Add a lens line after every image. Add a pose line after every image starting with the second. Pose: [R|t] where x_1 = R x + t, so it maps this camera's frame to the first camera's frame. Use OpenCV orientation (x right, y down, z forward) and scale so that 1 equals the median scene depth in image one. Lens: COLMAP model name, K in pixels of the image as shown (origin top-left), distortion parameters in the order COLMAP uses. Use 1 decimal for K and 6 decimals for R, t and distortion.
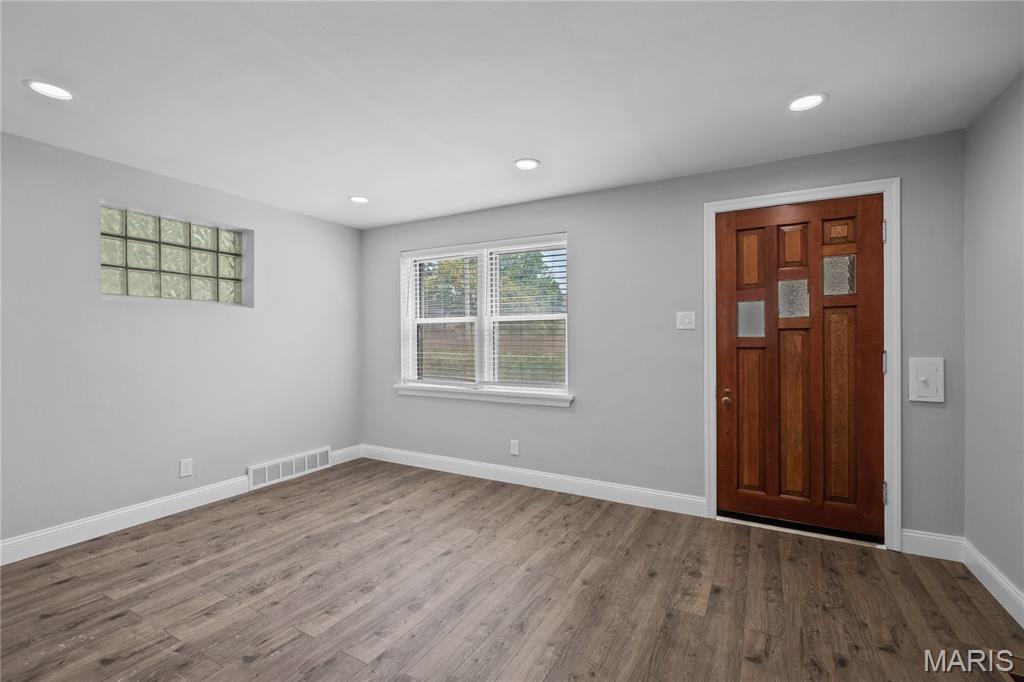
lens RADIAL K [[450.6, 0, 514.7], [0, 450.6, 347.4], [0, 0, 1]] dist [-0.001956, -0.000999]
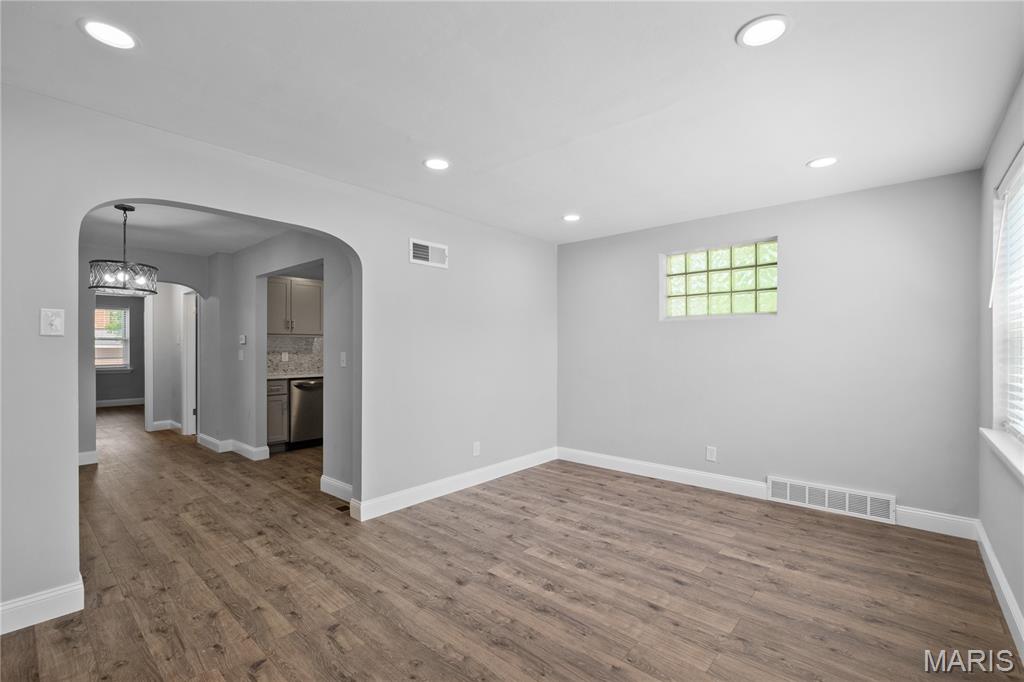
lens RADIAL K [[450.6, 0, 505.5], [0, 450.6, 343.5], [0, 0, 1]] dist [-0.001956, -0.000999]
pose [[-0.225535, -0.007069, -0.974209, 0.635906], [-0.019311, 0.999810, -0.002785, -0.016470], [0.974044, 0.018185, -0.225629, 0.804824]]
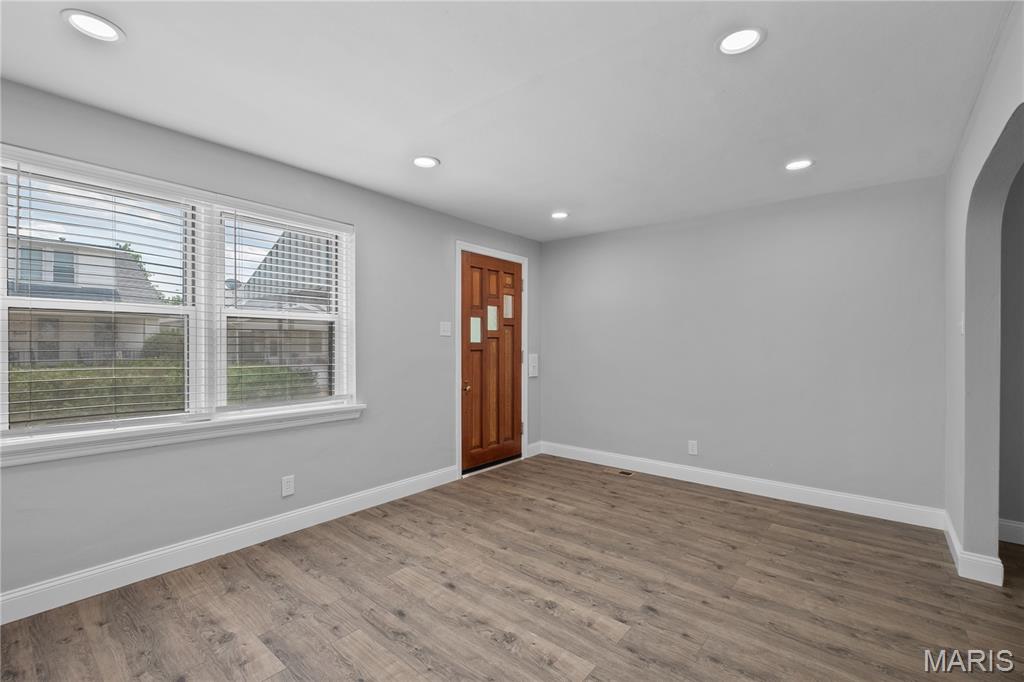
lens RADIAL K [[450.6, 0, 513.1], [0, 450.6, 350.3], [0, 0, 1]] dist [-0.001956, -0.000999]
pose [[0.175454, -0.009449, 0.984442, -0.875639], [0.015874, 0.999851, 0.006767, -0.005789], [-0.984360, 0.014440, 0.175578, 0.634767]]
